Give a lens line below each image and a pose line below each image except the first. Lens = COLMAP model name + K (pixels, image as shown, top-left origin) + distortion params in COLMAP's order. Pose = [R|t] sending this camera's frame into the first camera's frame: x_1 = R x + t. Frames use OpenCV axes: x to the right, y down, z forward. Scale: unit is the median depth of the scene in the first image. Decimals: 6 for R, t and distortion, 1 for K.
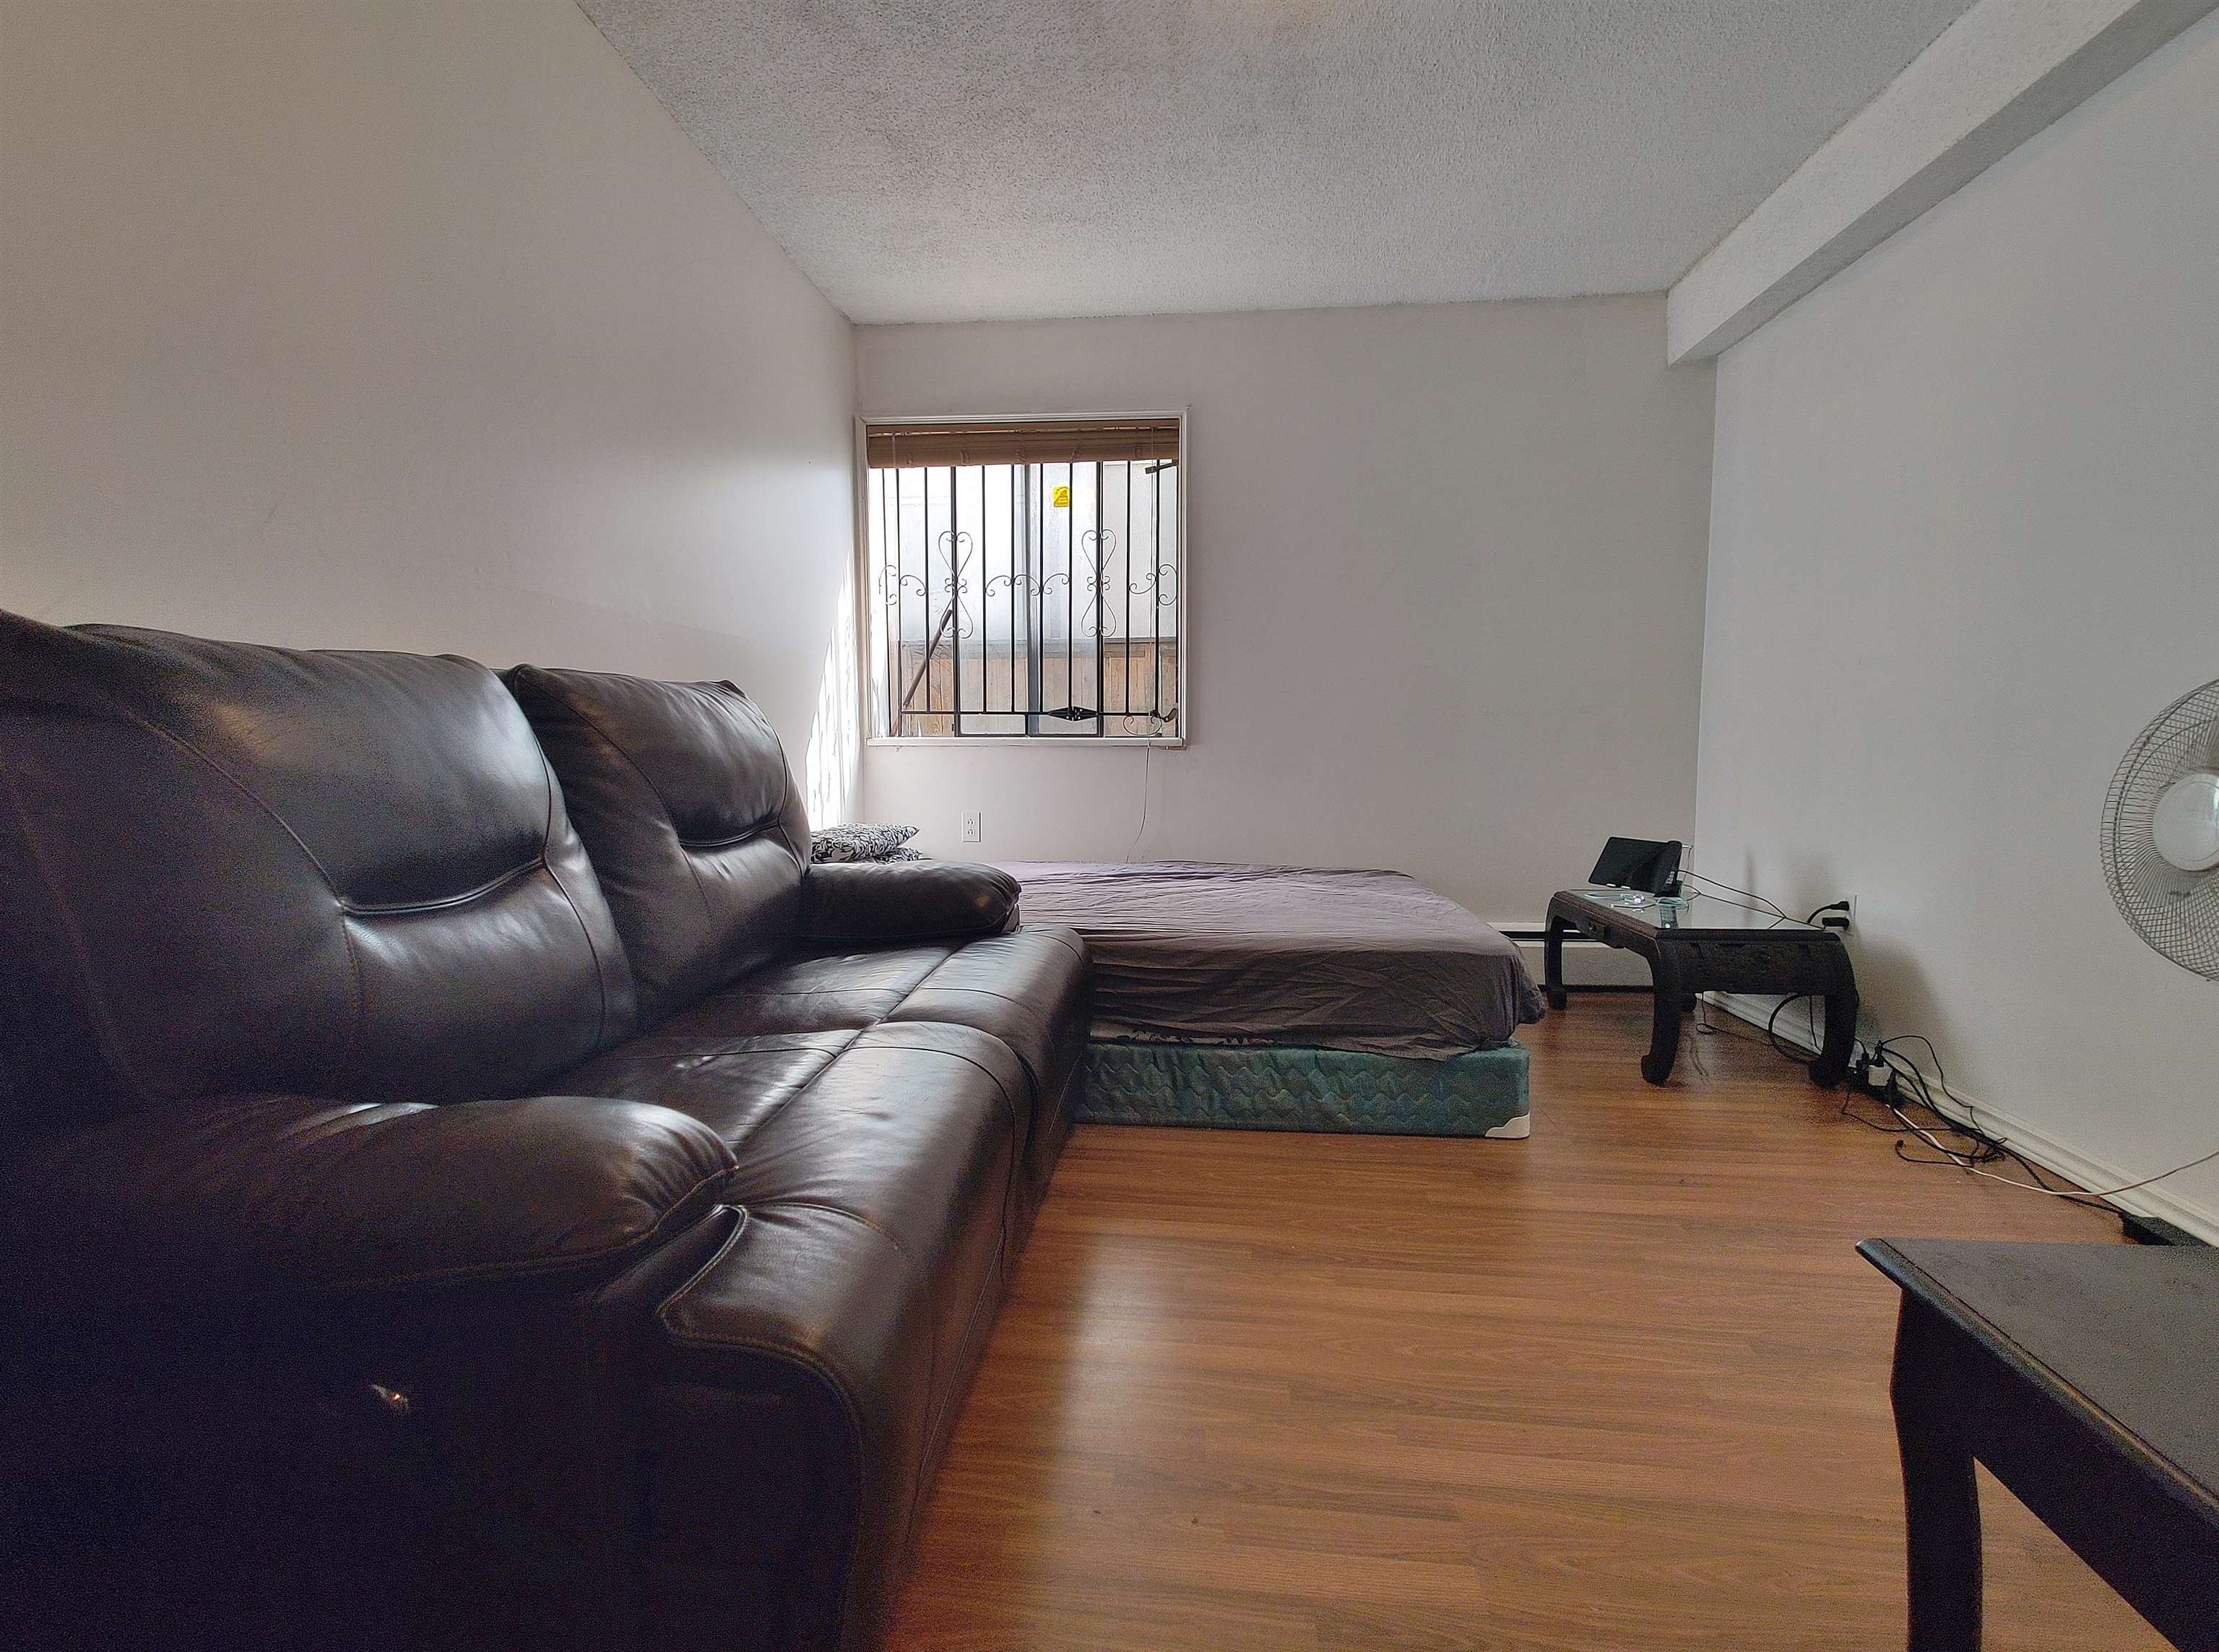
lens RADIAL K [[1038.8, 0, 1097.7], [0, 1038.8, 833.9], [0, 0, 1]] dist [0.000175, 0.006775]
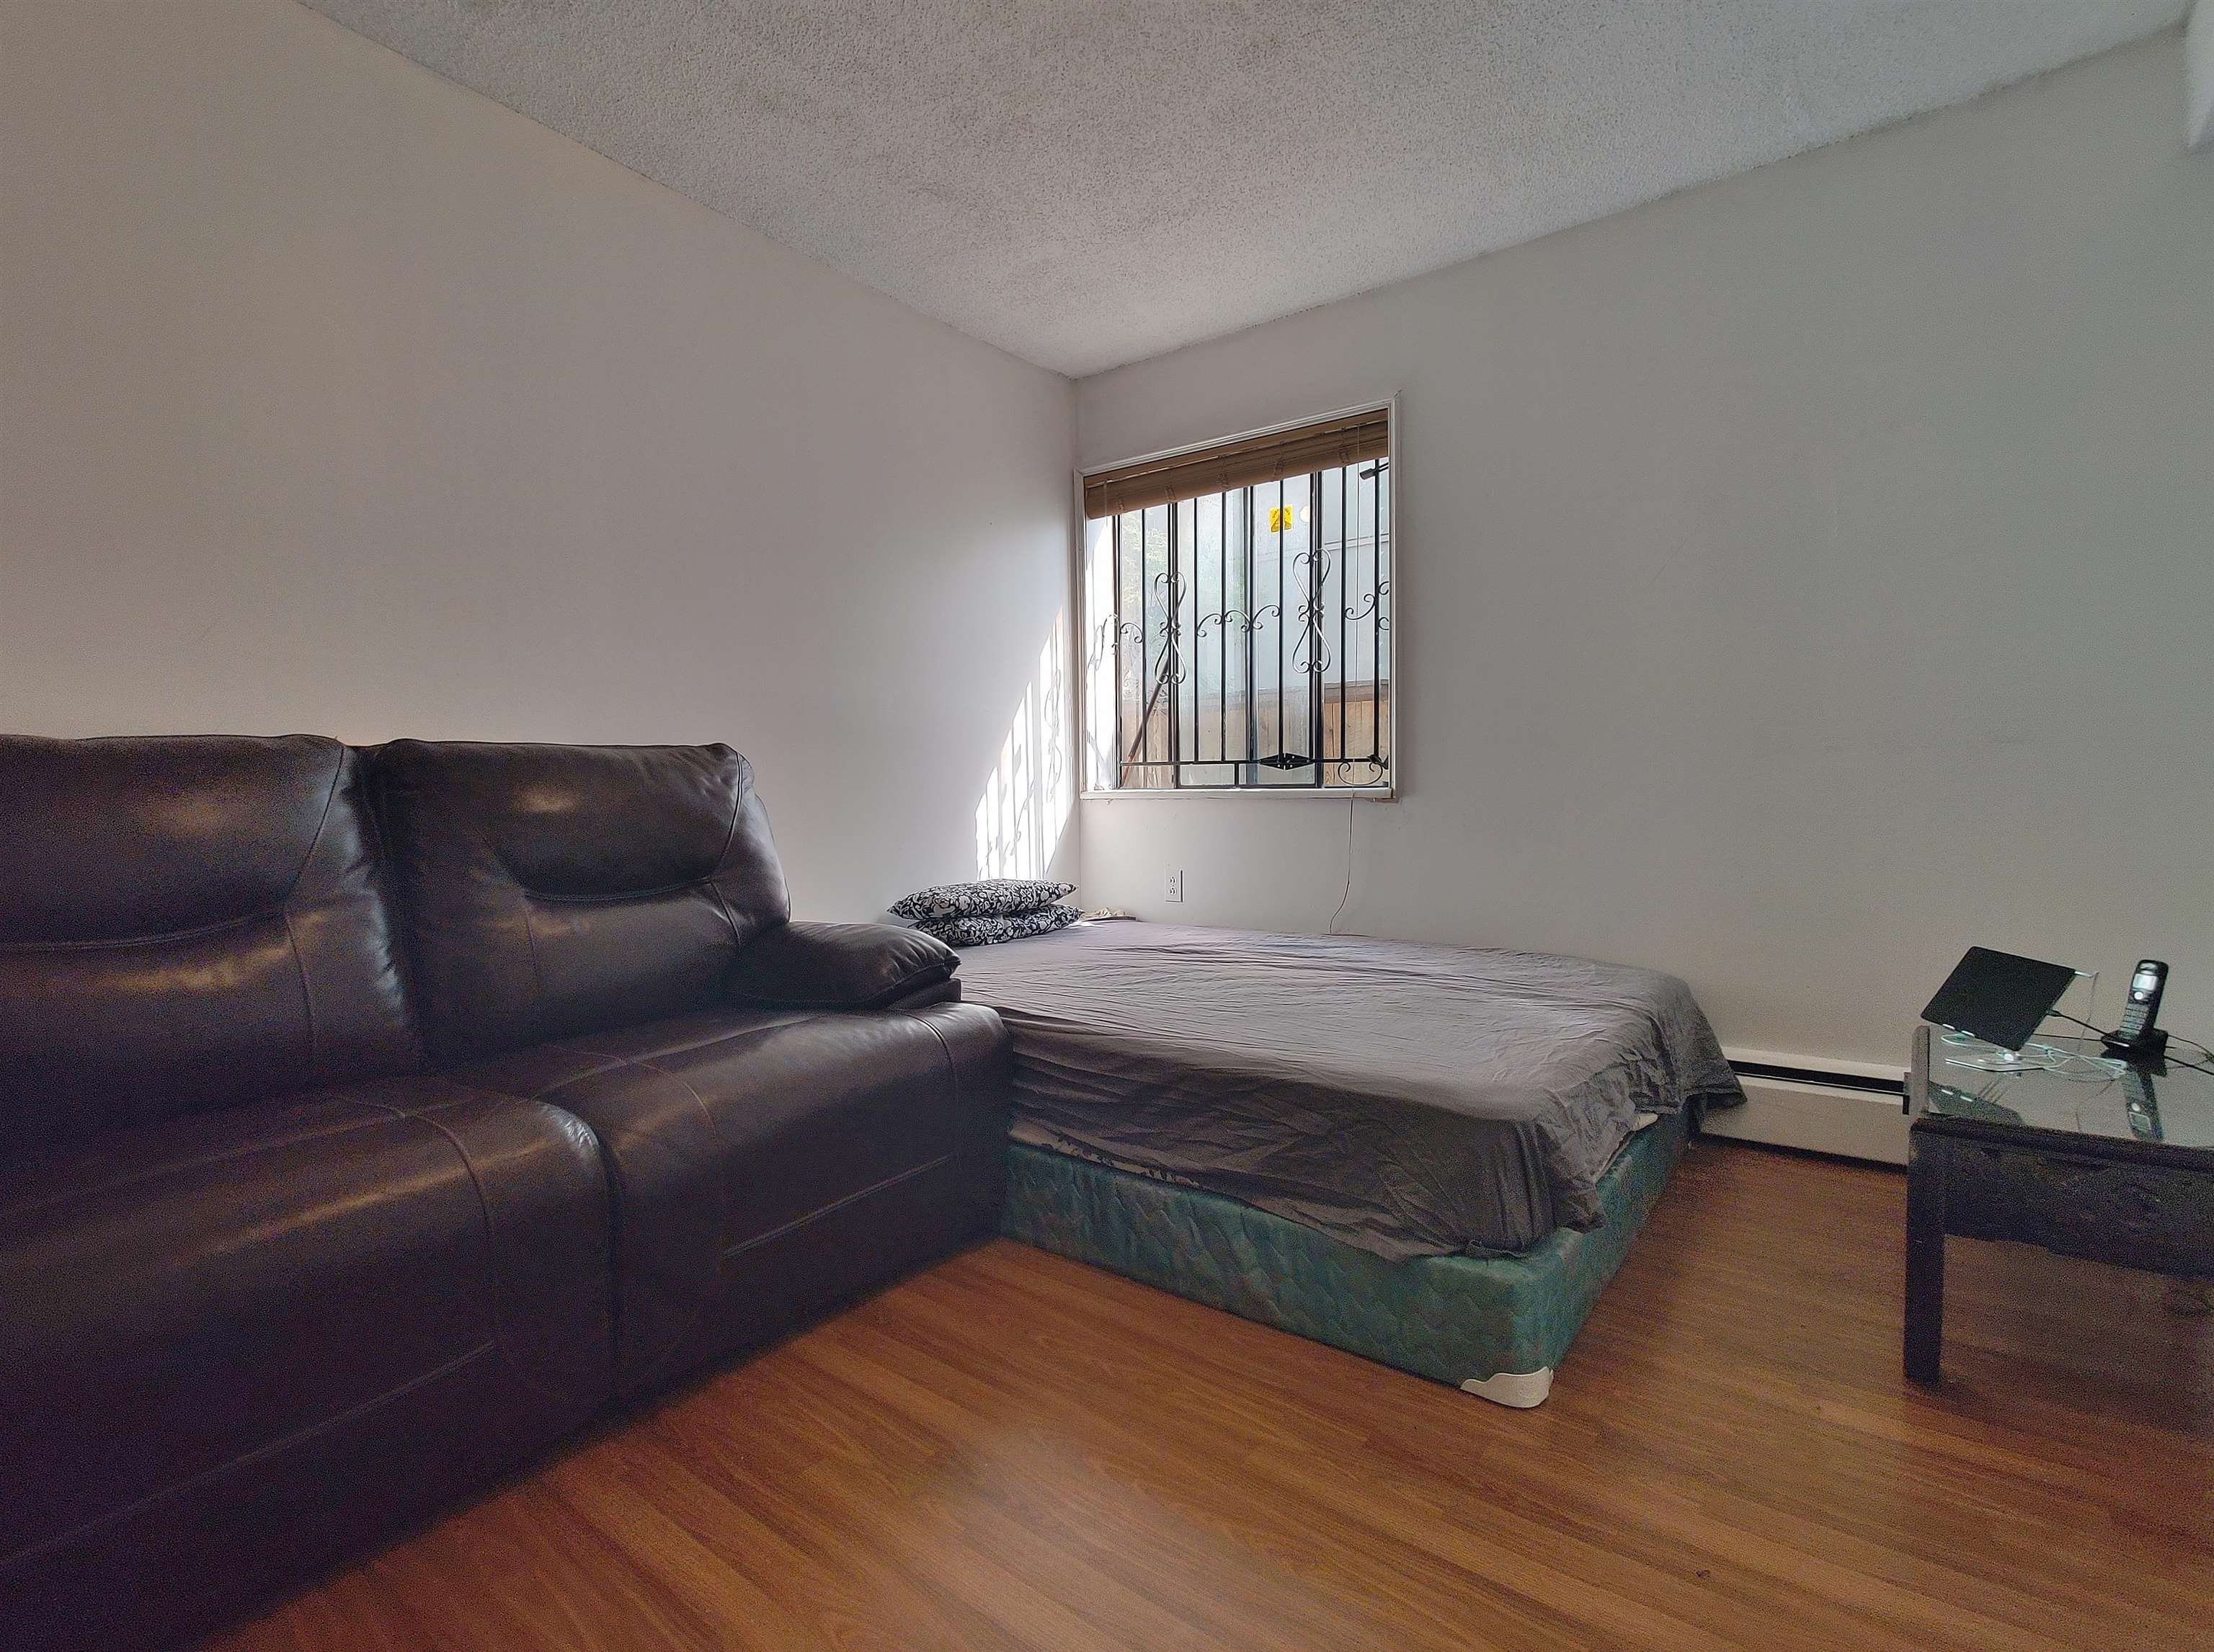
lens RADIAL K [[1036.5, 0, 1108.4], [0, 1036.5, 833.8], [0, 0, 1]] dist [0.000175, 0.006775]
pose [[0.856063, 0.013012, -0.516708, 0.320908], [-0.035833, 0.998772, -0.034217, -0.020218], [0.515628, 0.047807, 0.855478, 0.185360]]
